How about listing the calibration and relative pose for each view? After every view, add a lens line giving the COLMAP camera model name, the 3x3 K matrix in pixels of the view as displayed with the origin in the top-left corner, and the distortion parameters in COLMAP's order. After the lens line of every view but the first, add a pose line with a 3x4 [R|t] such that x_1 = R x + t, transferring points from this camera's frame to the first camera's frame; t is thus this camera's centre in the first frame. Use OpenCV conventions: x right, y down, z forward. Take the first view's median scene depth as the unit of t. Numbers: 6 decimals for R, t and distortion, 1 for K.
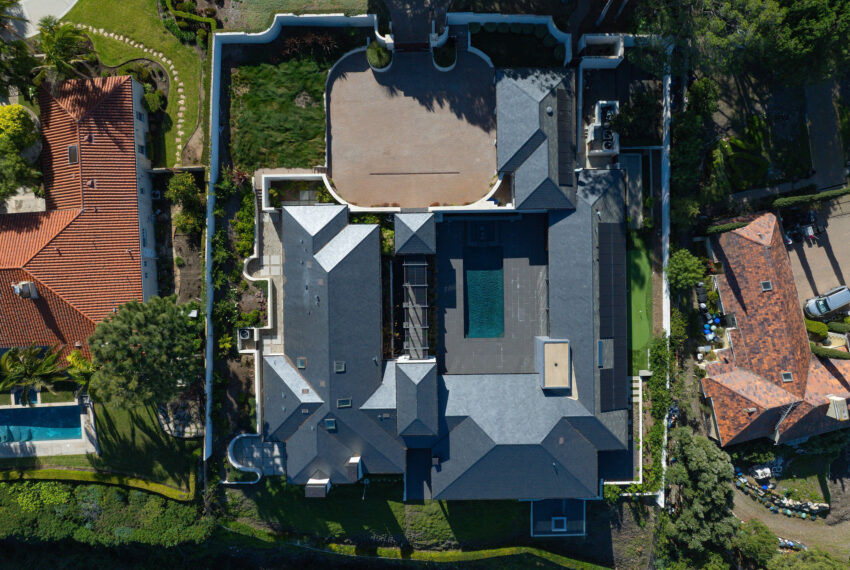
lens RADIAL K [[595.6, 0, 427.0], [0, 595.6, 286.0], [0, 0, 1]] dist [-0.043401, 0.002868]
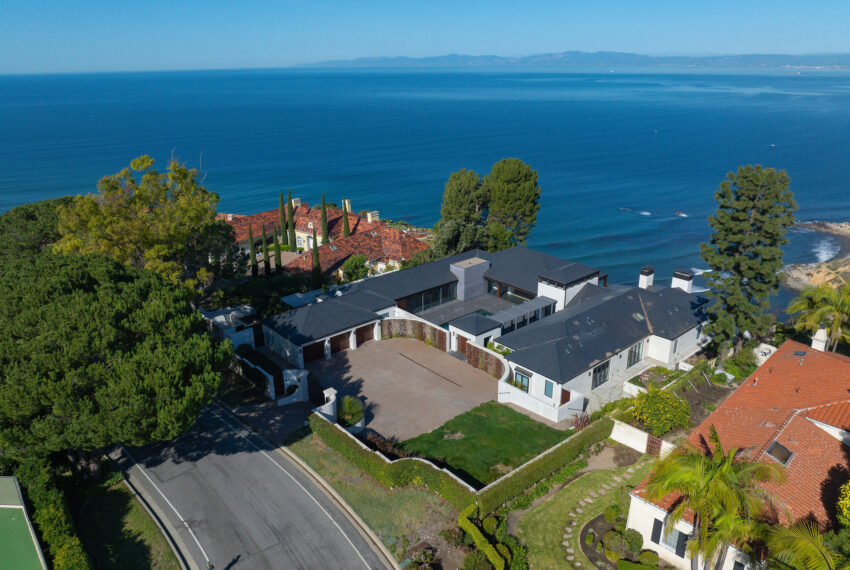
lens RADIAL K [[598.6, 0, 424.8], [0, 598.6, 285.0], [0, 0, 1]] dist [-0.044108, 0.010382]
pose [[-0.648560, -0.256396, 0.716680, -0.672046], [0.760951, -0.240668, 0.602522, -0.743126], [0.017998, 0.936130, 0.351192, 0.538448]]
